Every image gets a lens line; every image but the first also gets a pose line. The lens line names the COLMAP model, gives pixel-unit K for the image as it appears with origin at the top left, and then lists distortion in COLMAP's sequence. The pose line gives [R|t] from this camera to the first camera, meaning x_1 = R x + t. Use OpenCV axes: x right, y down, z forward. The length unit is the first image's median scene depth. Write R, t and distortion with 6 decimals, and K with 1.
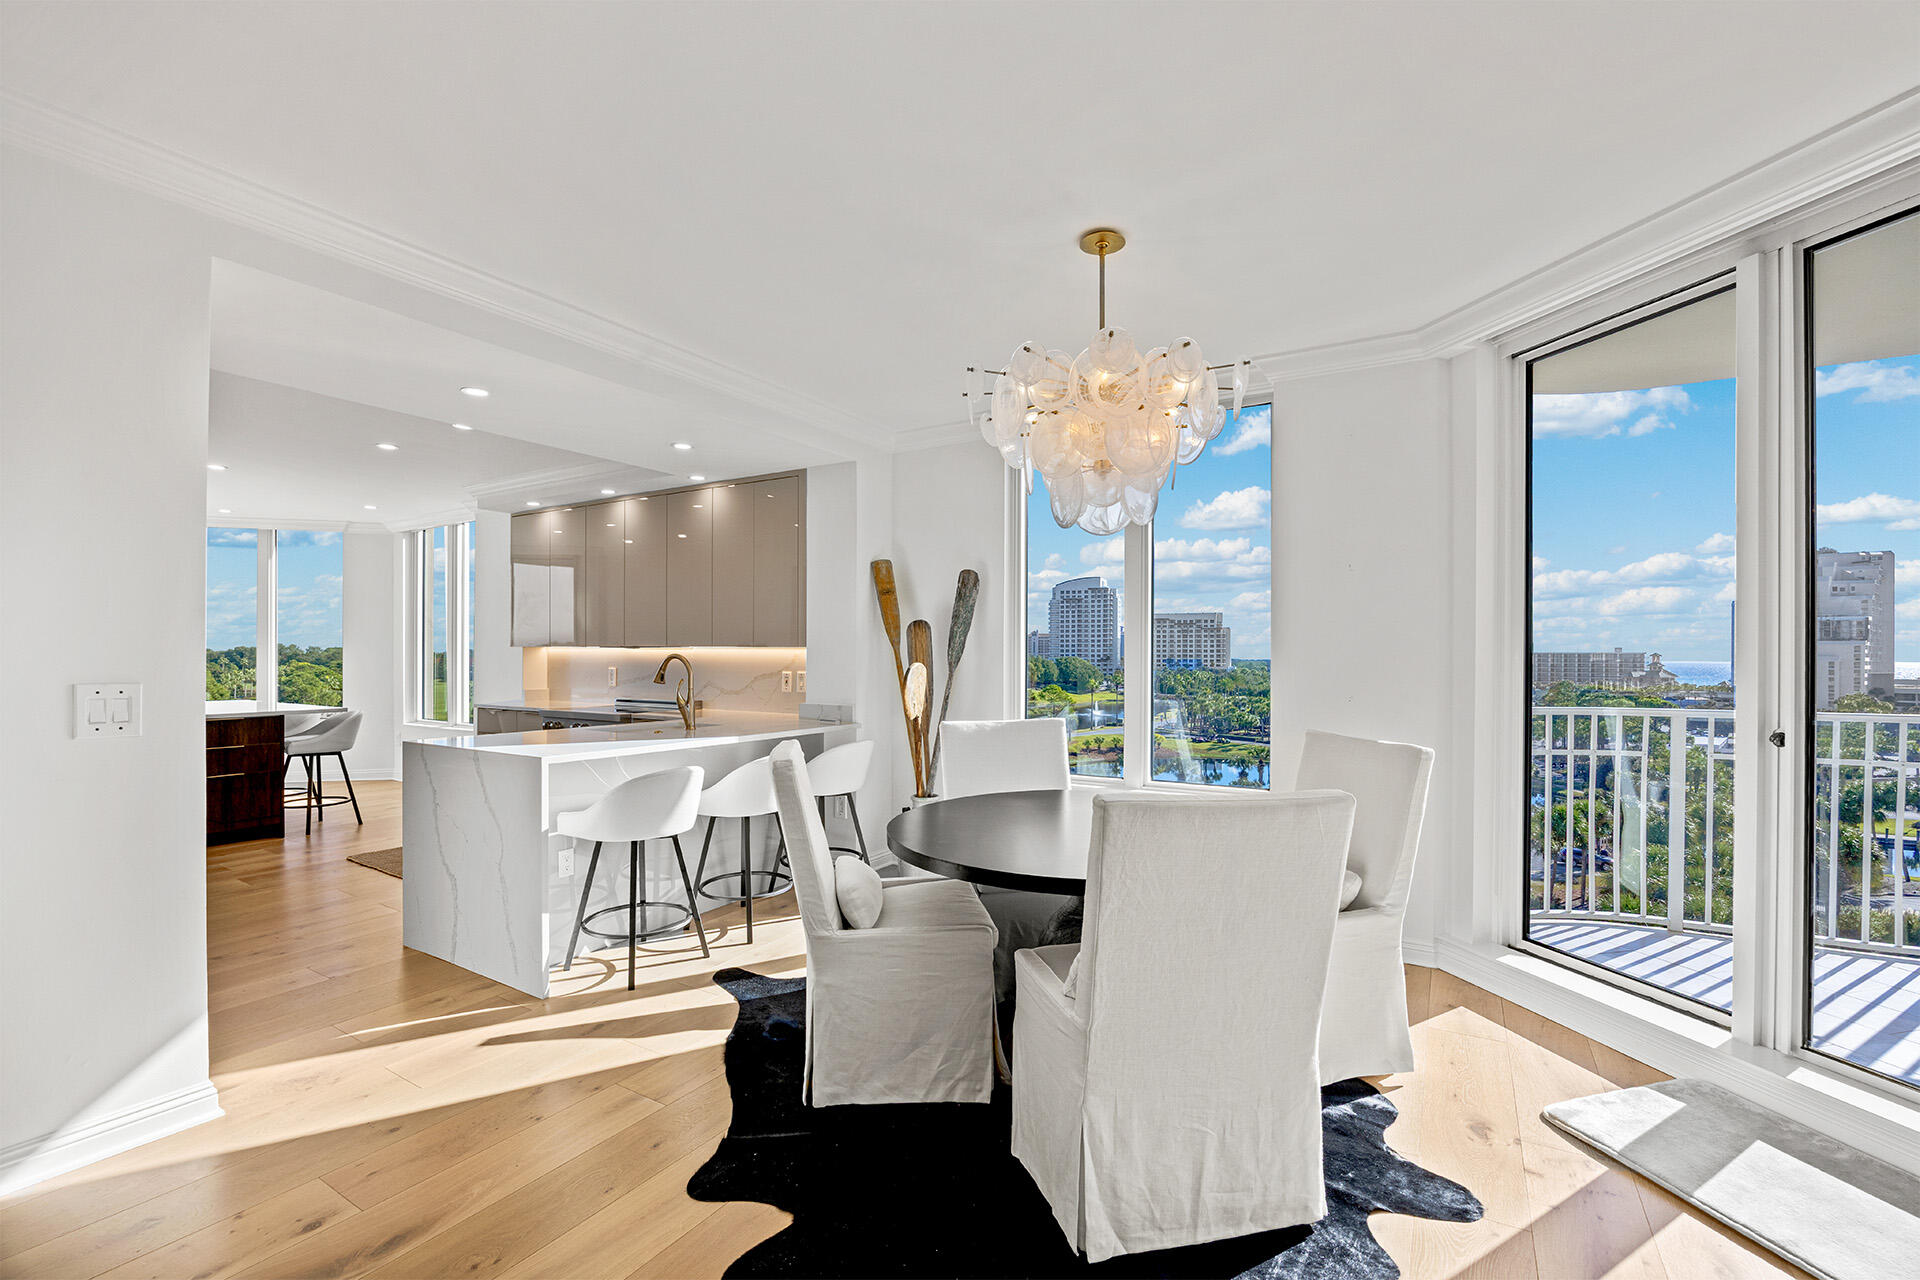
lens RADIAL K [[847.3, 0, 970.4], [0, 847.3, 649.9], [0, 0, 1]] dist [-0.024808, -0.000498]
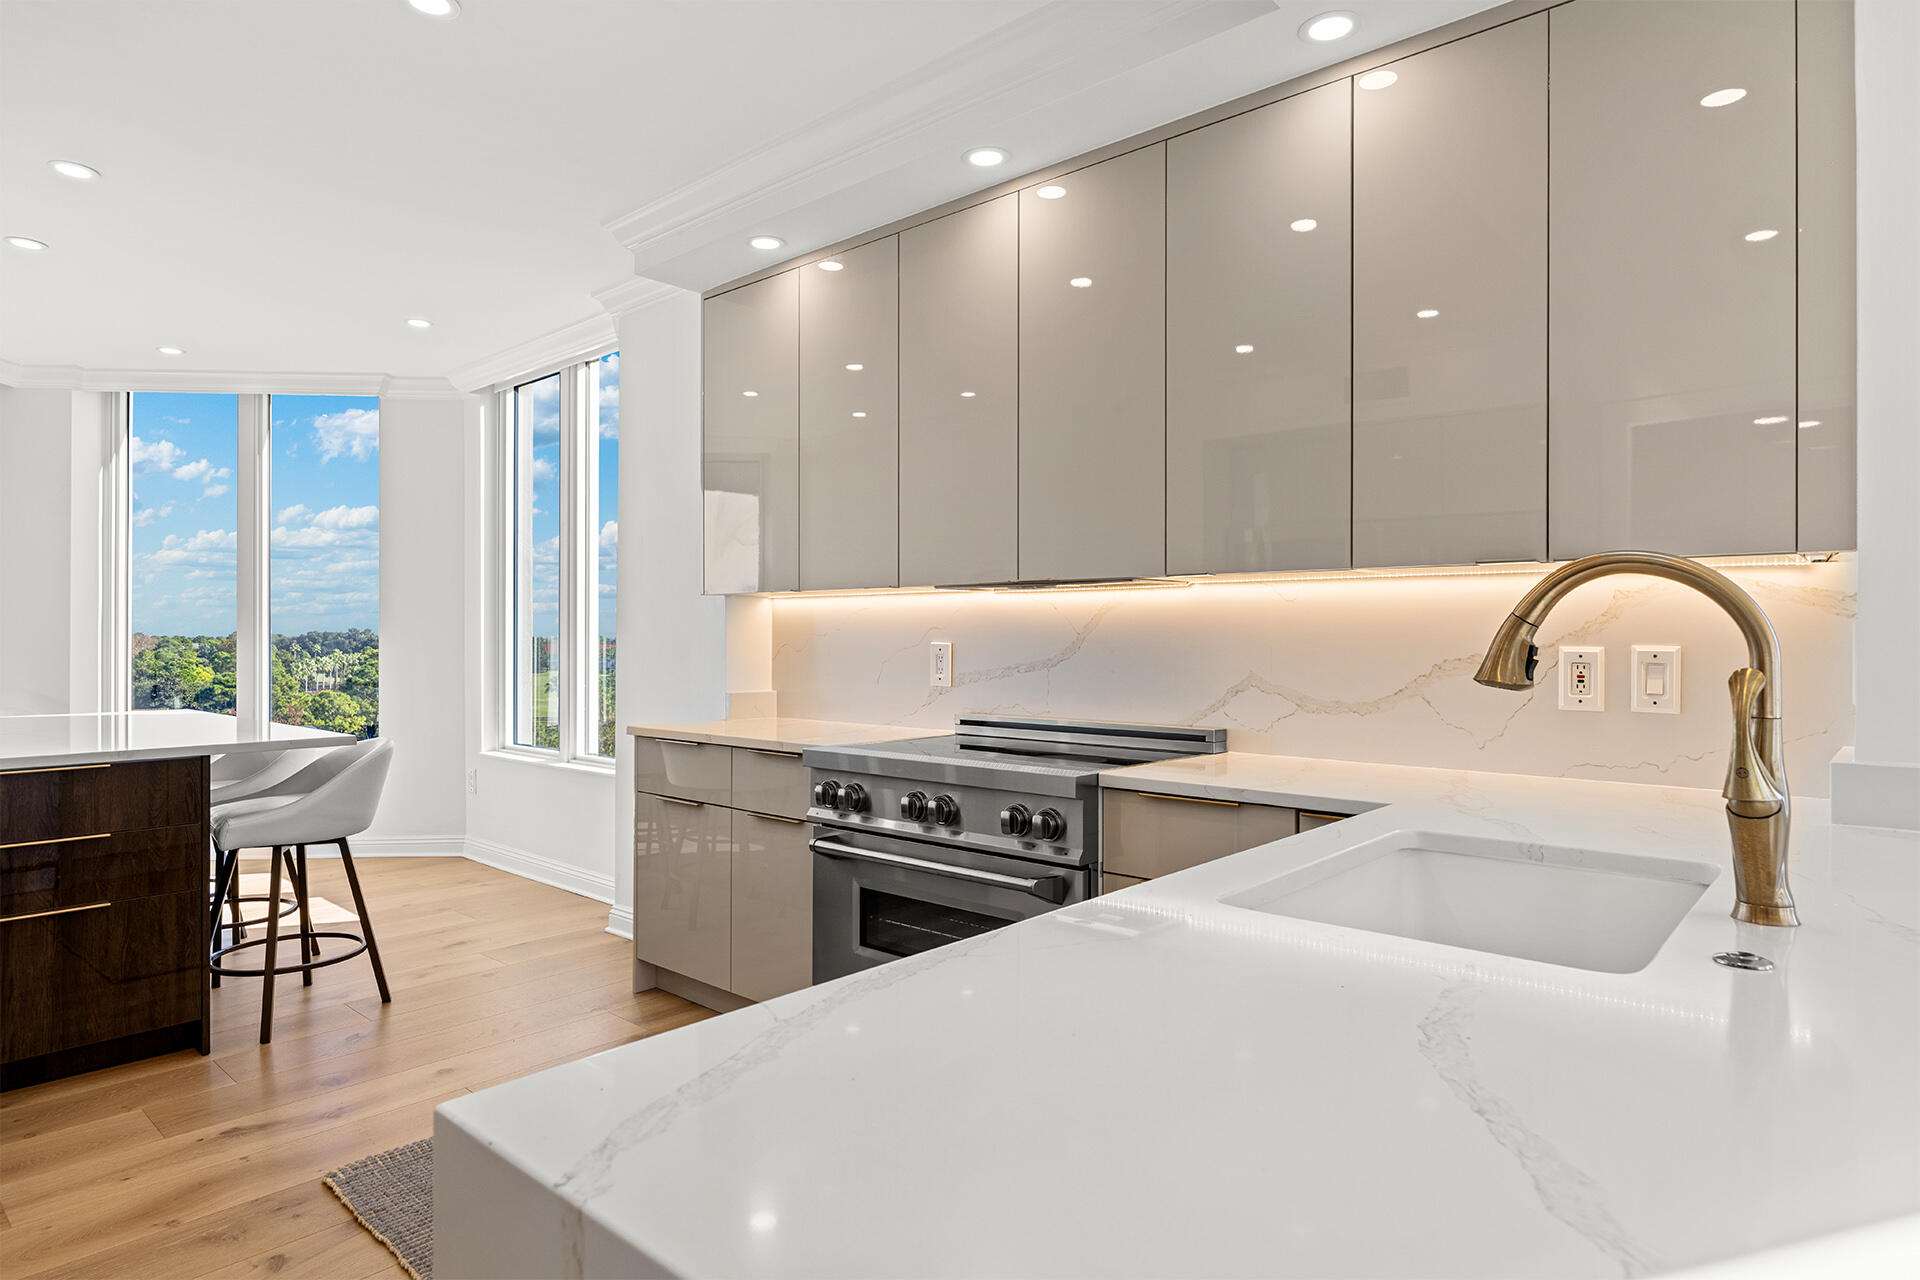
lens RADIAL K [[1077.2, 0, 961.3], [0, 1077.2, 633.2], [0, 0, 1]] dist [-0.004633, 0.000052]
pose [[0.983721, -0.003708, -0.179667, -0.297428], [0.003763, 0.999993, -0.000038, 0.015615], [0.179665, -0.000638, 0.983728, 0.446718]]
